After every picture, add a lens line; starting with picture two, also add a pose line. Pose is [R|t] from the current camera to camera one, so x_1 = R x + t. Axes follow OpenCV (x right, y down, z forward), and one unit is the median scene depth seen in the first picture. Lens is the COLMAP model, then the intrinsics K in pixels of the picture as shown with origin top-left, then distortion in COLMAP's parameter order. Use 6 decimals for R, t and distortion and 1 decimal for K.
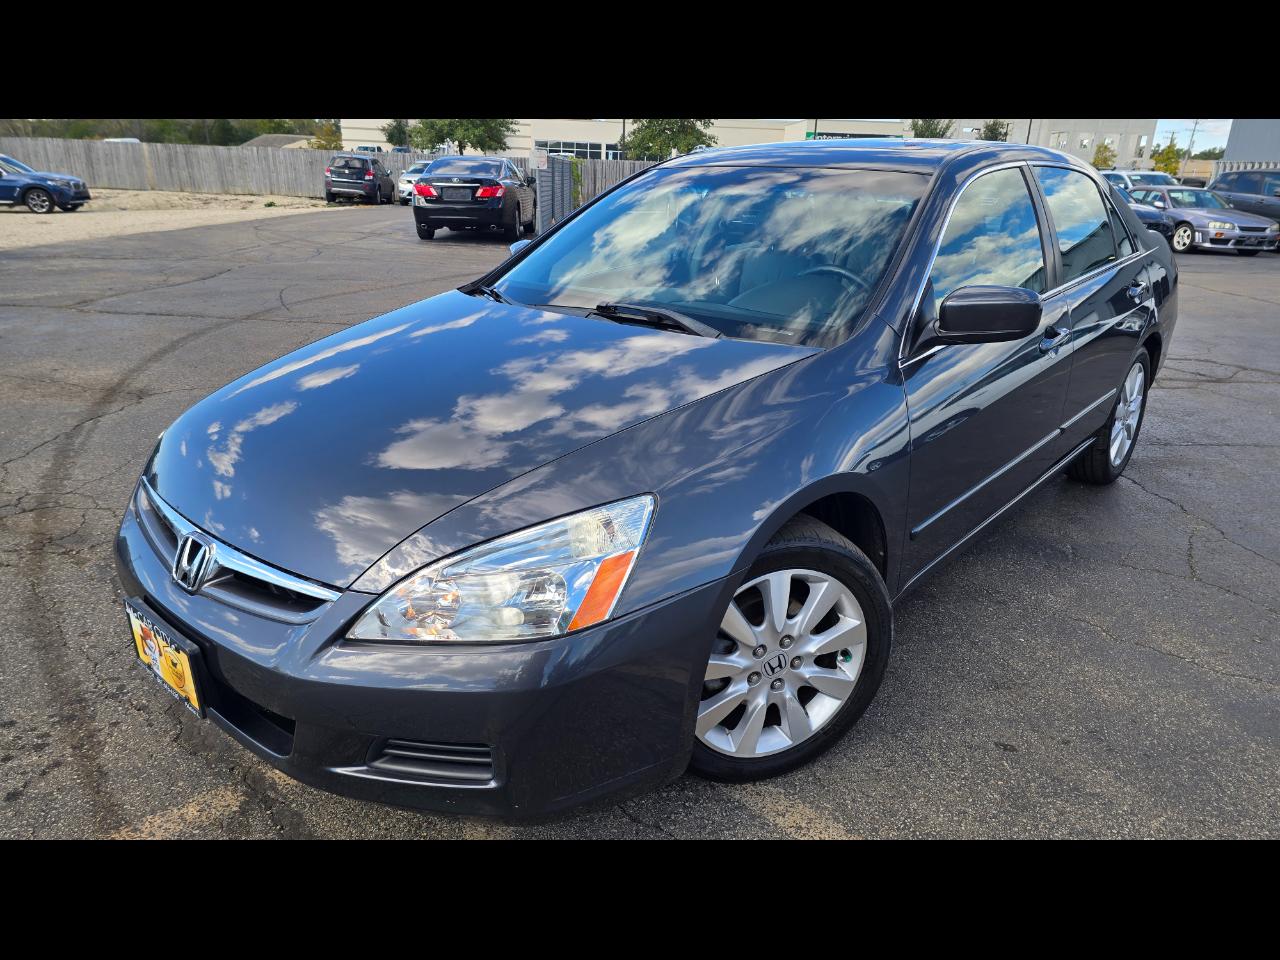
lens RADIAL K [[851.3, 0, 649.3], [0, 851.3, 476.1], [0, 0, 1]] dist [0.060497, -0.057993]
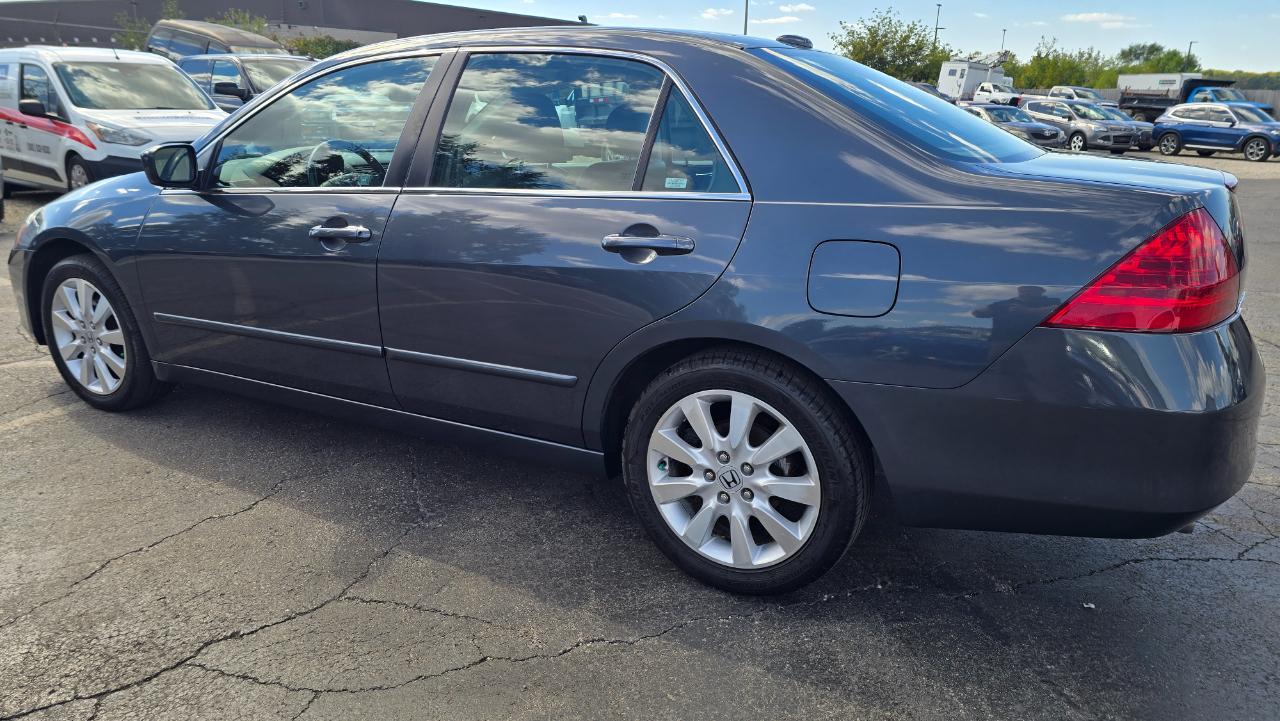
lens RADIAL K [[852.4, 0, 642.0], [0, 852.4, 357.0], [0, 0, 1]] dist [0.061037, -0.058910]
pose [[0.215265, 0.267115, -0.939314, 0.574140], [-0.341539, 0.921713, 0.183838, -0.126061], [0.914884, 0.281238, 0.289643, 0.422810]]
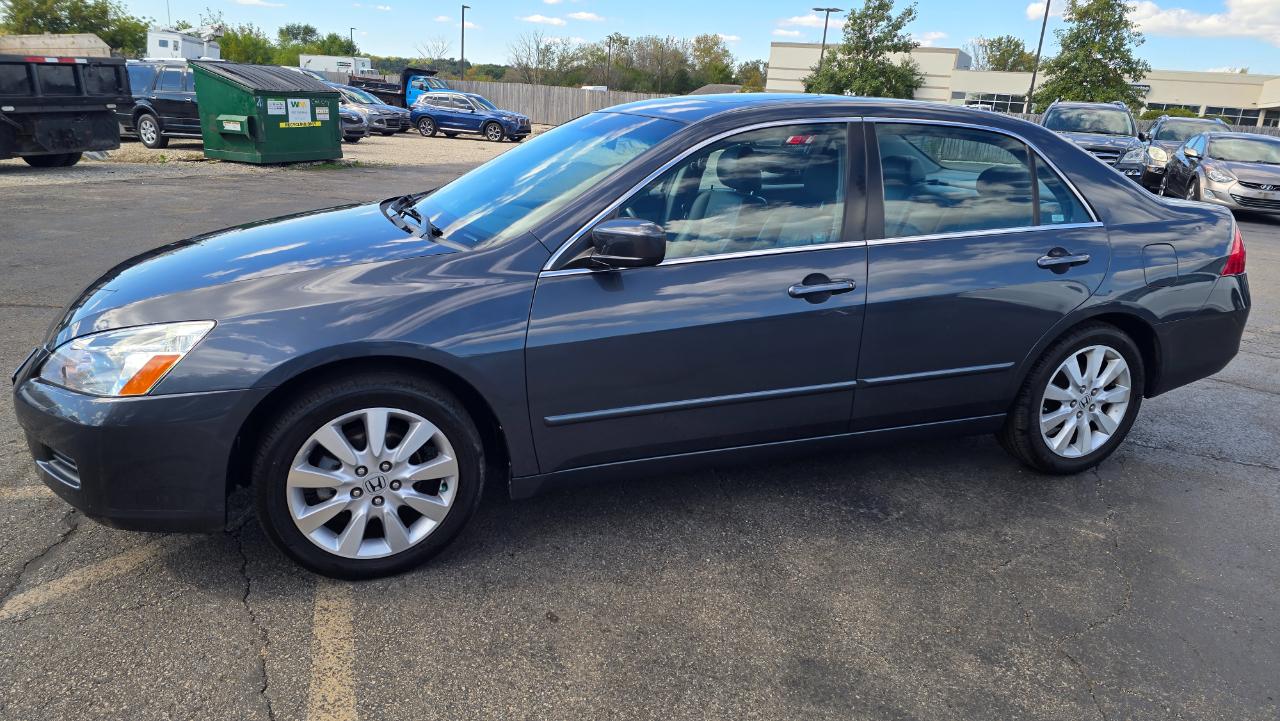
lens RADIAL K [[847.5, 0, 637.9], [0, 847.5, 356.5], [0, 0, 1]] dist [0.072047, -0.071062]
pose [[0.885395, 0.158495, -0.436984, 0.288219], [-0.189161, 0.981568, -0.027251, -0.003637], [0.424610, 0.106788, 0.899056, 0.002326]]
